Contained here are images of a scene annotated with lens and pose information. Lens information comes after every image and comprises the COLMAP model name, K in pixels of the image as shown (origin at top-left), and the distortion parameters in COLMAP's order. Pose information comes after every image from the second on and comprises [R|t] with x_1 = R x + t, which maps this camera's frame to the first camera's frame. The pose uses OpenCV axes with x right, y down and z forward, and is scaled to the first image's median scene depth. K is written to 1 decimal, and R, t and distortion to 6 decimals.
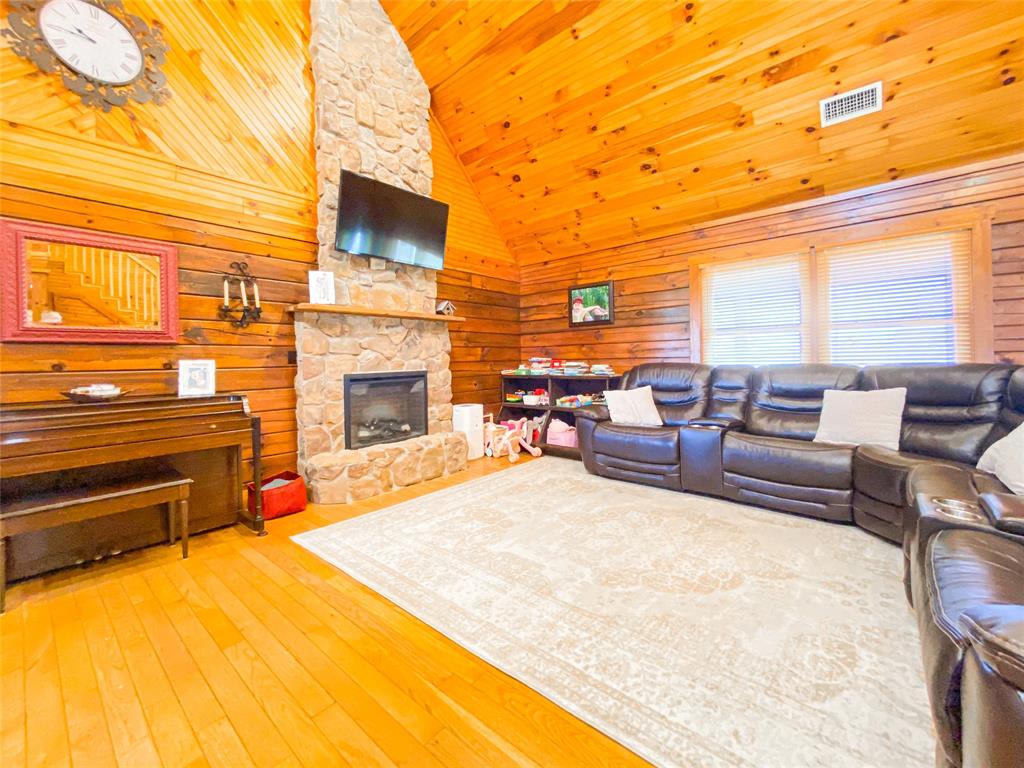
lens RADIAL K [[417.6, 0, 513.1], [0, 417.6, 383.2], [0, 0, 1]] dist [0.044362, -0.024971]
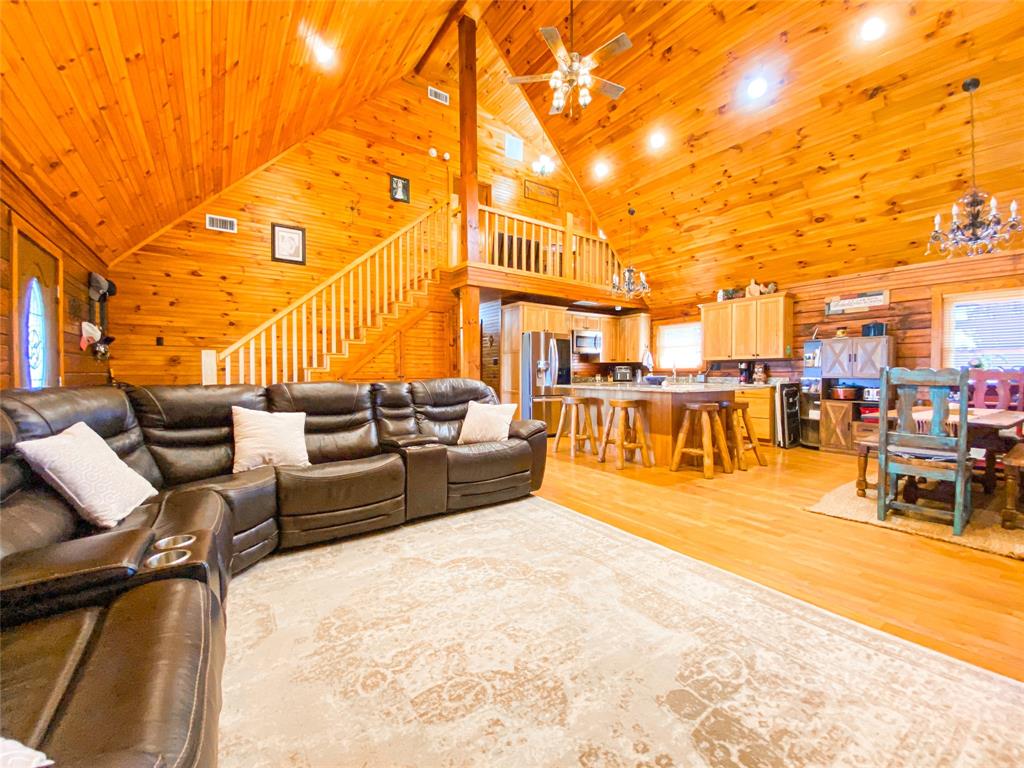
lens RADIAL K [[417.6, 0, 513.1], [0, 417.6, 383.2], [0, 0, 1]] dist [0.044362, -0.024971]
pose [[-0.969853, 0.012064, 0.243392, 0.071992], [0.031814, 0.996494, 0.077378, -0.114594], [-0.241605, 0.082788, -0.966837, 2.013753]]
